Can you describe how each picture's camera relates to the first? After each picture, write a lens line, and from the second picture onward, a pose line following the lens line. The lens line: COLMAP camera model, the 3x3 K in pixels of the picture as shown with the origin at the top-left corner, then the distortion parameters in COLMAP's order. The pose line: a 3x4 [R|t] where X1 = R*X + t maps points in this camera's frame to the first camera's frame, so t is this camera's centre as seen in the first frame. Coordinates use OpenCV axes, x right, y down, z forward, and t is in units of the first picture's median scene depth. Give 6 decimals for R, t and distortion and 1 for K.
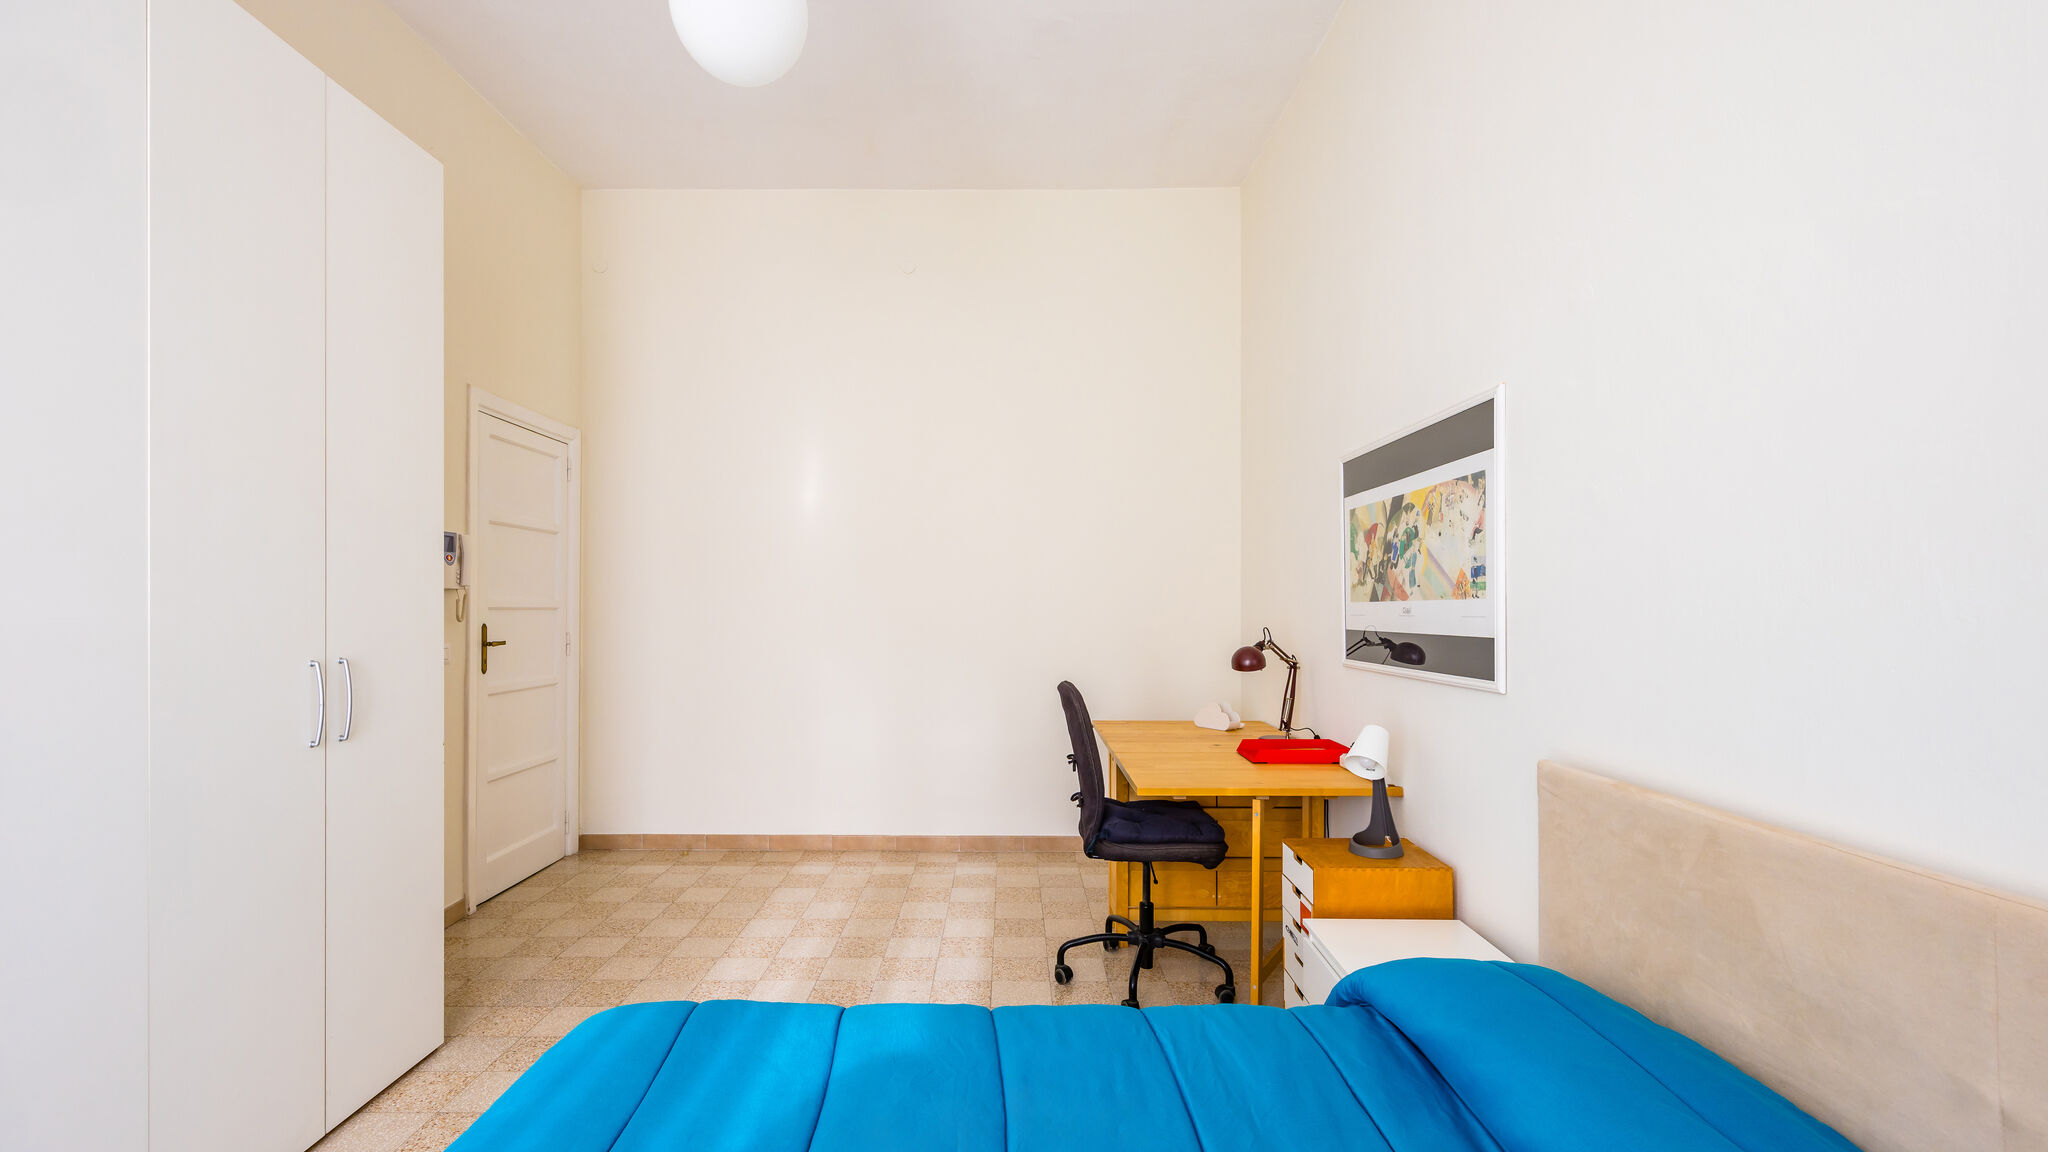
lens RADIAL K [[884.2, 0, 992.2], [0, 884.2, 608.1], [0, 0, 1]] dist [0.006174, 0.000175]
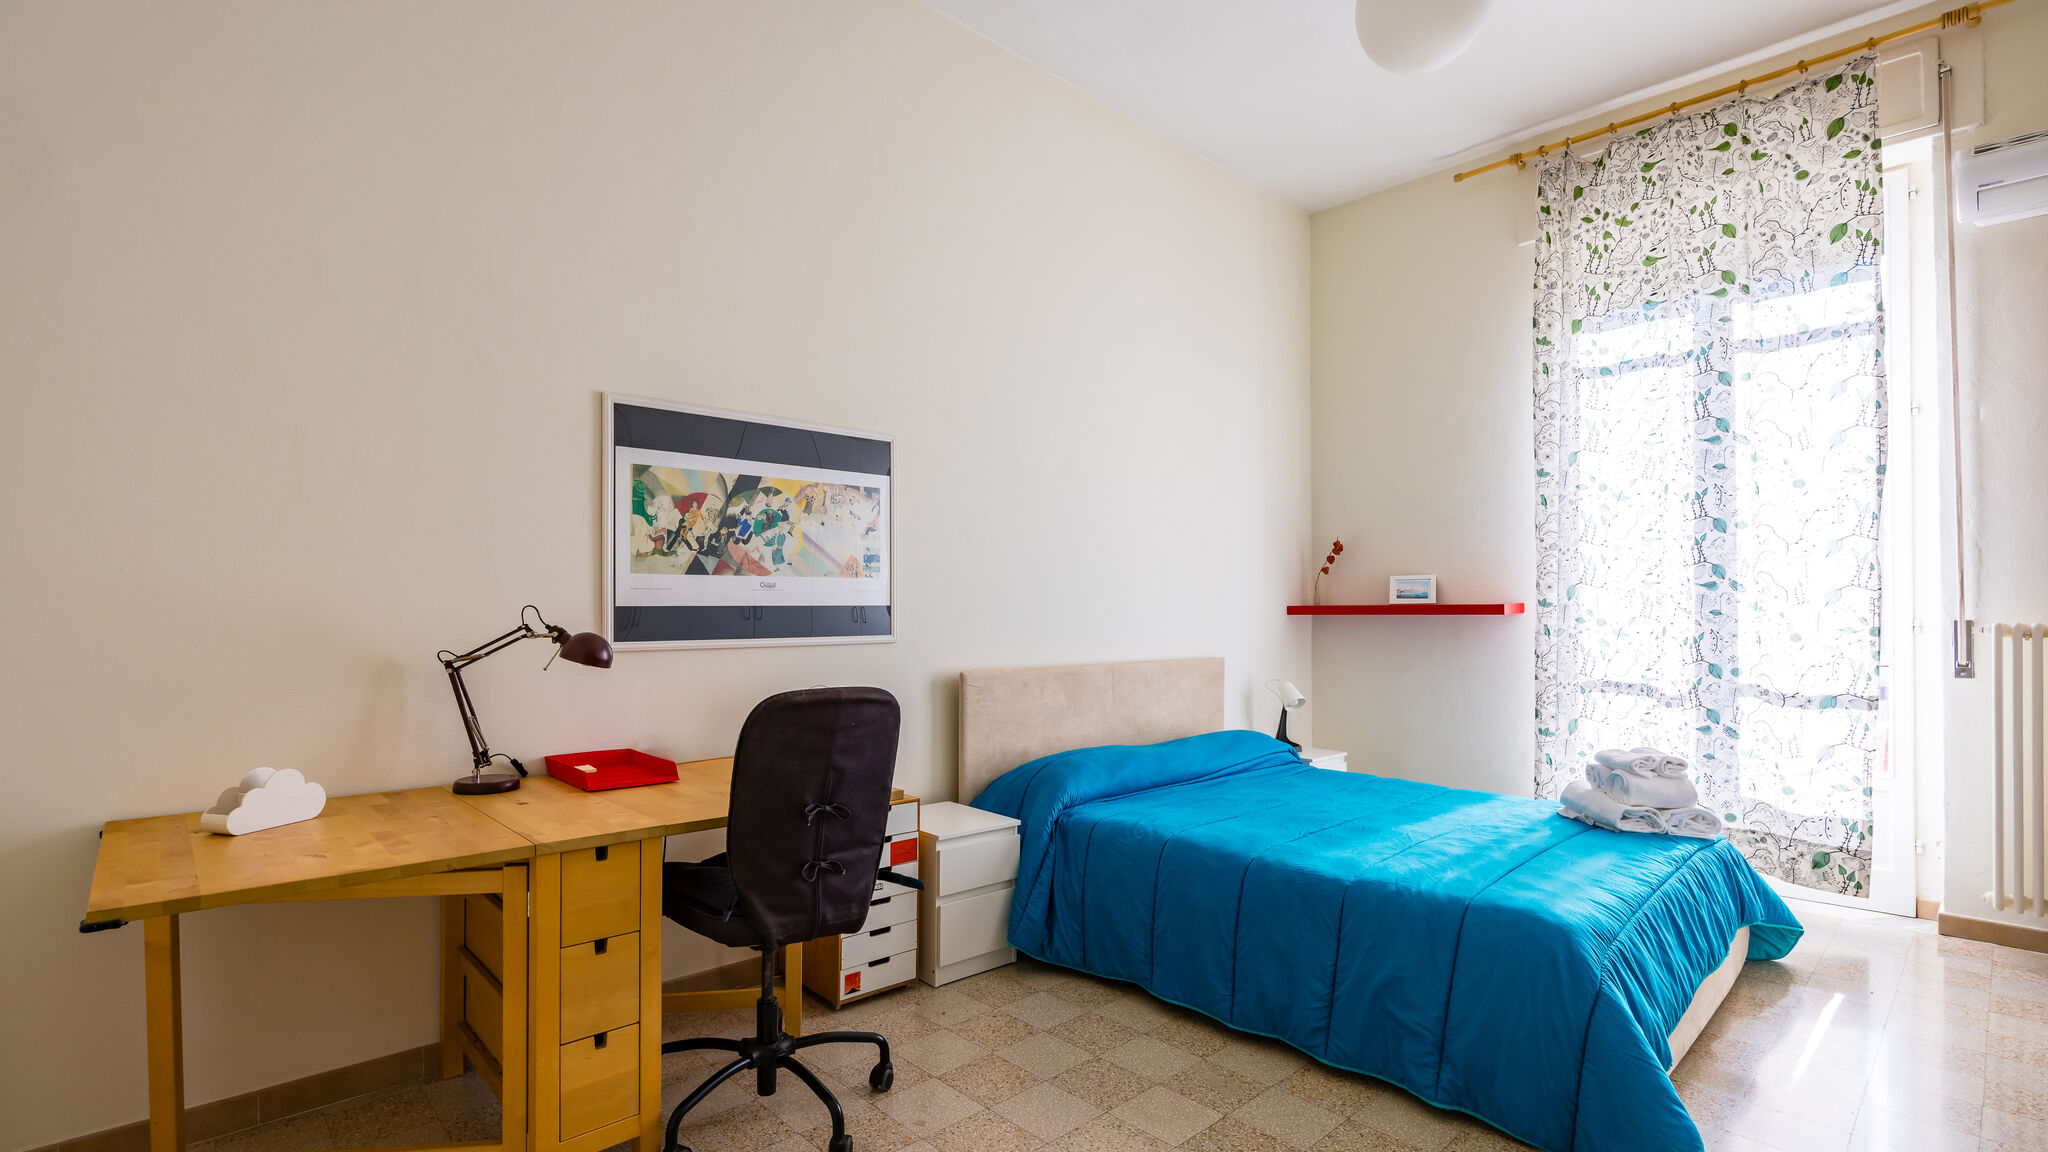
lens RADIAL K [[930.1, 0, 972.6], [0, 930.1, 610.0], [0, 0, 1]] dist [-0.002237, -0.002540]
pose [[-0.677572, 0.001667, 0.735454, -0.517172], [0.003956, 0.999991, 0.001378, 0.031004], [-0.735445, 0.003843, -0.677573, 1.530192]]
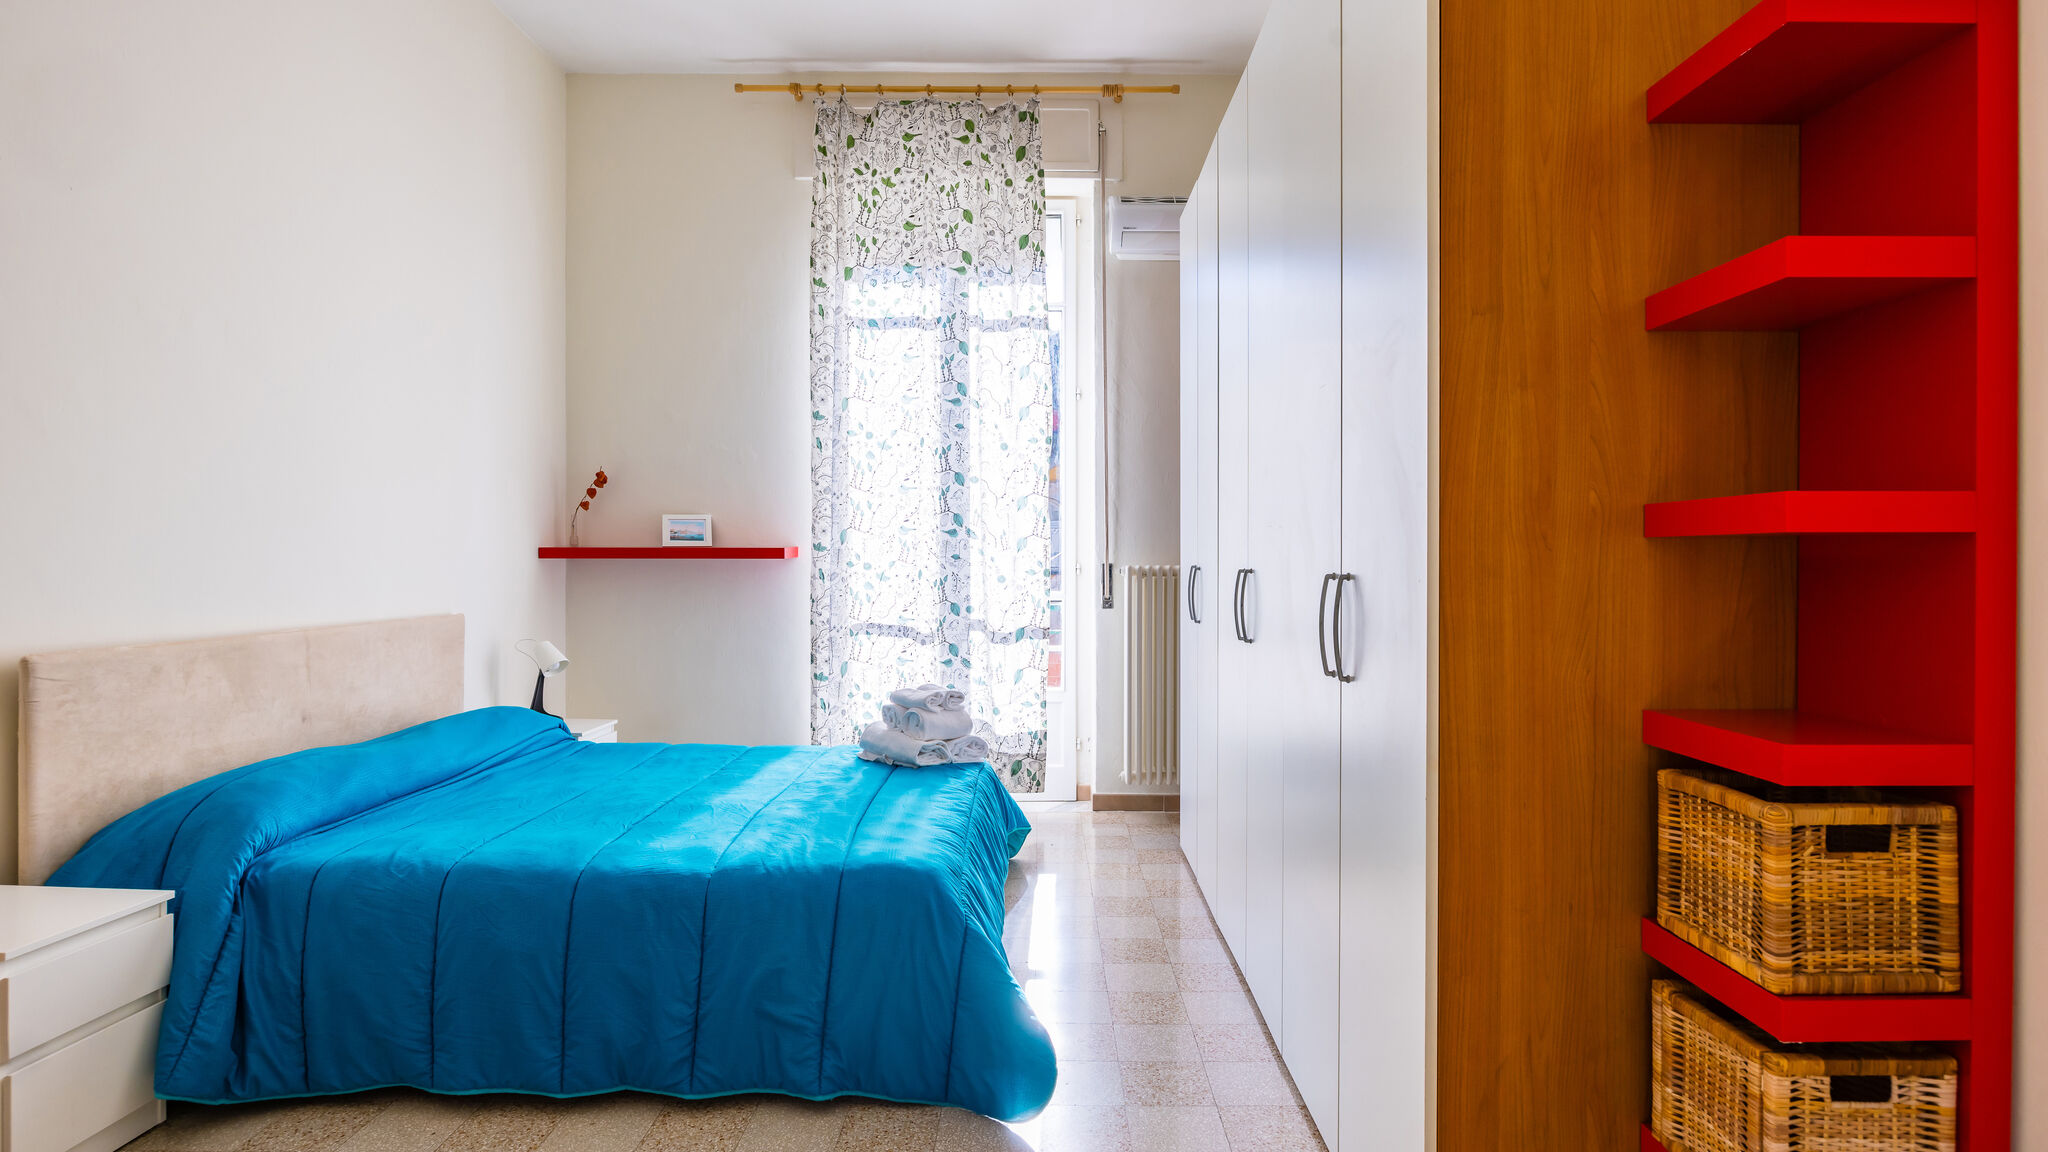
lens RADIAL K [[1042.3, 0, 1039.2], [0, 1042.3, 563.5], [0, 0, 1]] dist [-0.005291, -0.001099]
pose [[-0.999844, -0.004214, -0.017159, -0.357758], [-0.004410, 0.999925, 0.011428, 0.031265], [0.017110, 0.011502, -0.999787, 1.508342]]
